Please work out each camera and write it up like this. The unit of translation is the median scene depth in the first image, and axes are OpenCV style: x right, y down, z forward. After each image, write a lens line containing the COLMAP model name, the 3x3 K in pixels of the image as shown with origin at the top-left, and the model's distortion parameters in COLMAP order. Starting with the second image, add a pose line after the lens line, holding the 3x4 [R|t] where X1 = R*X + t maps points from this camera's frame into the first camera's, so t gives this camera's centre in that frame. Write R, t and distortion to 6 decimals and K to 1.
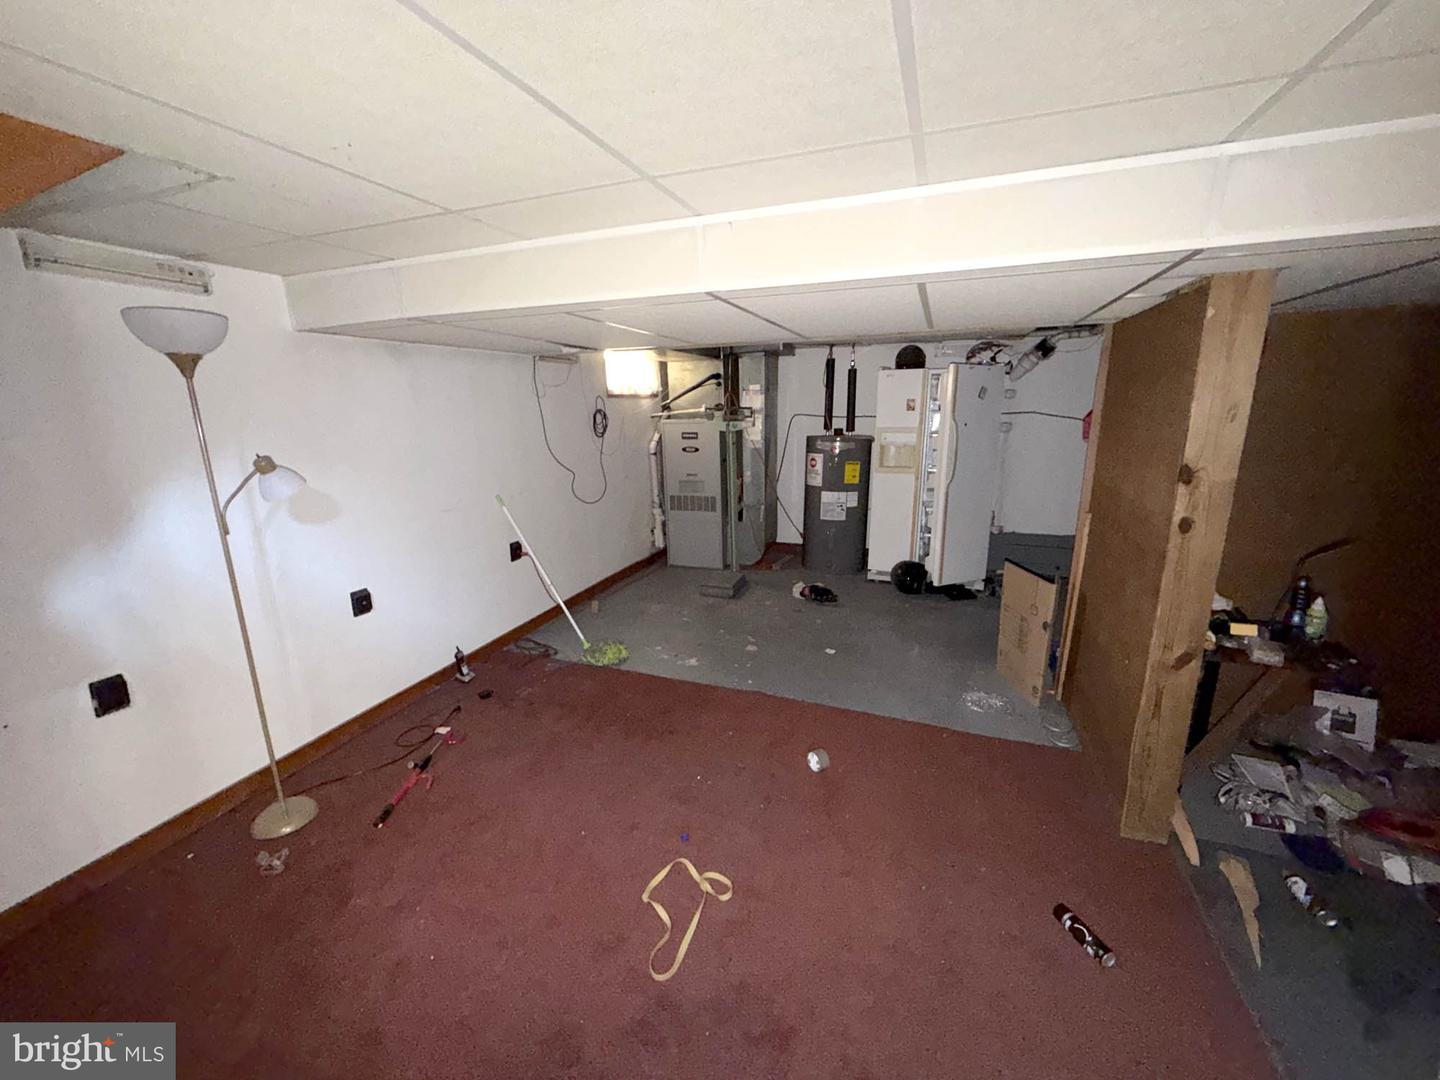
lens RADIAL K [[575.4, 0, 714.0], [0, 575.4, 539.6], [0, 0, 1]] dist [0.000221, -0.000011]
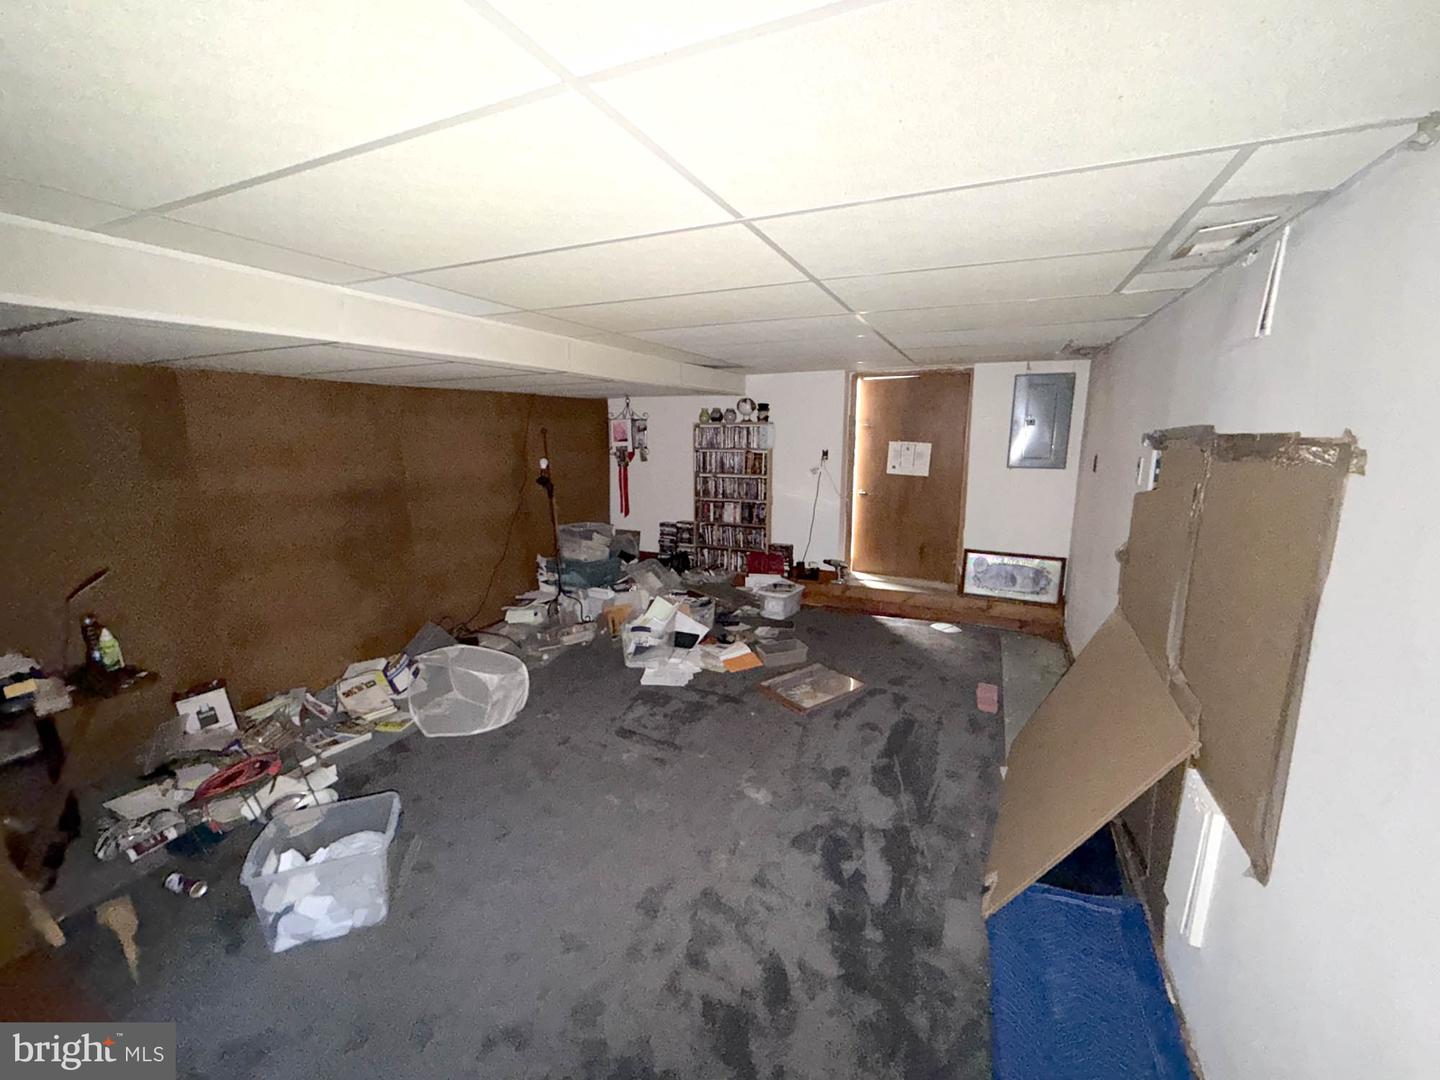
lens RADIAL K [[575.4, 0, 714.0], [0, 575.4, 539.6], [0, 0, 1]] dist [0.000221, -0.000011]
pose [[0.060829, -0.174163, 0.982836, 0.088284], [0.233359, 0.959853, 0.155648, 0.034669], [-0.970486, 0.219886, 0.099030, -0.214801]]
